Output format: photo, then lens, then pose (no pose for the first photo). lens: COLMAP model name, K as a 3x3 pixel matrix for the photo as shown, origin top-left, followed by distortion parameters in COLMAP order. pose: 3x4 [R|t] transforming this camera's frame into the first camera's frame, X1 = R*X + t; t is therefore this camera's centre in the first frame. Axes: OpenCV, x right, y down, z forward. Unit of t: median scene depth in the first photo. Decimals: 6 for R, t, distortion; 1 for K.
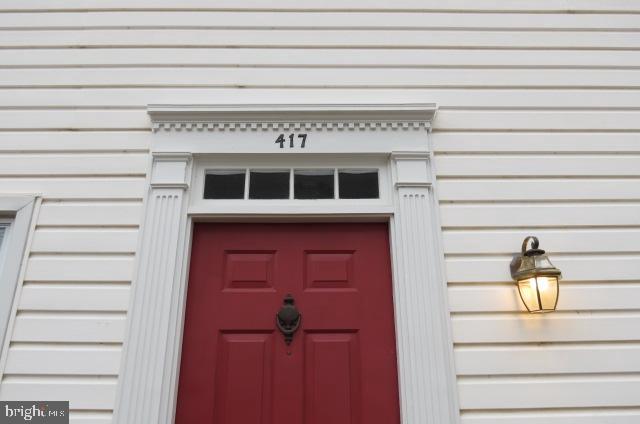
lens RADIAL K [[505.0, 0, 320.0], [0, 505.0, 212.0], [0, 0, 1]] dist [-0.027793, 0.000304]
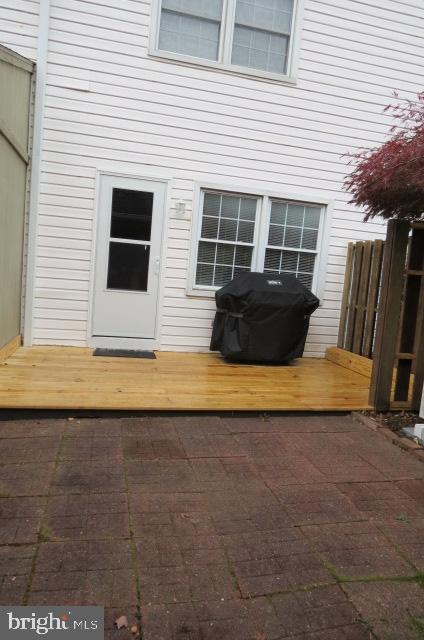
lens RADIAL K [[453.8, 0, 212.0], [0, 453.8, 320.0], [0, 0, 1]] dist [-0.024120, 0.004100]
pose [[0.973871, 0.072617, 0.215178, -1.812517], [-0.172937, 0.851268, 0.495414, -0.641667], [-0.147199, -0.519682, 0.841584, -1.601947]]
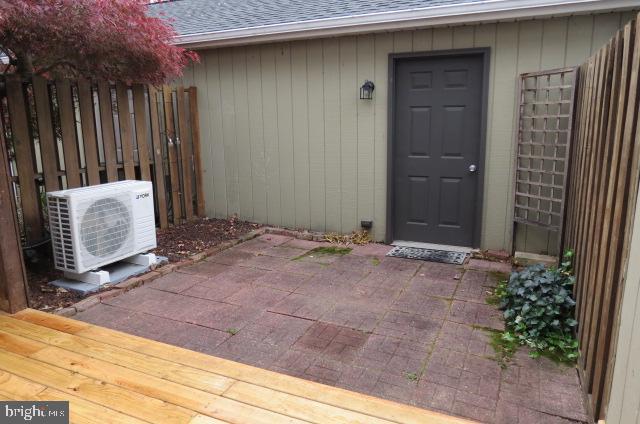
lens RADIAL K [[453.8, 0, 320.0], [0, 453.8, 212.0], [0, 0, 1]] dist [-0.024120, 0.004100]
pose [[-0.900321, -0.066840, 0.430064, -2.146745], [-0.156125, 0.971971, -0.175778, 0.229866], [-0.406260, -0.225400, -0.885521, 0.511827]]
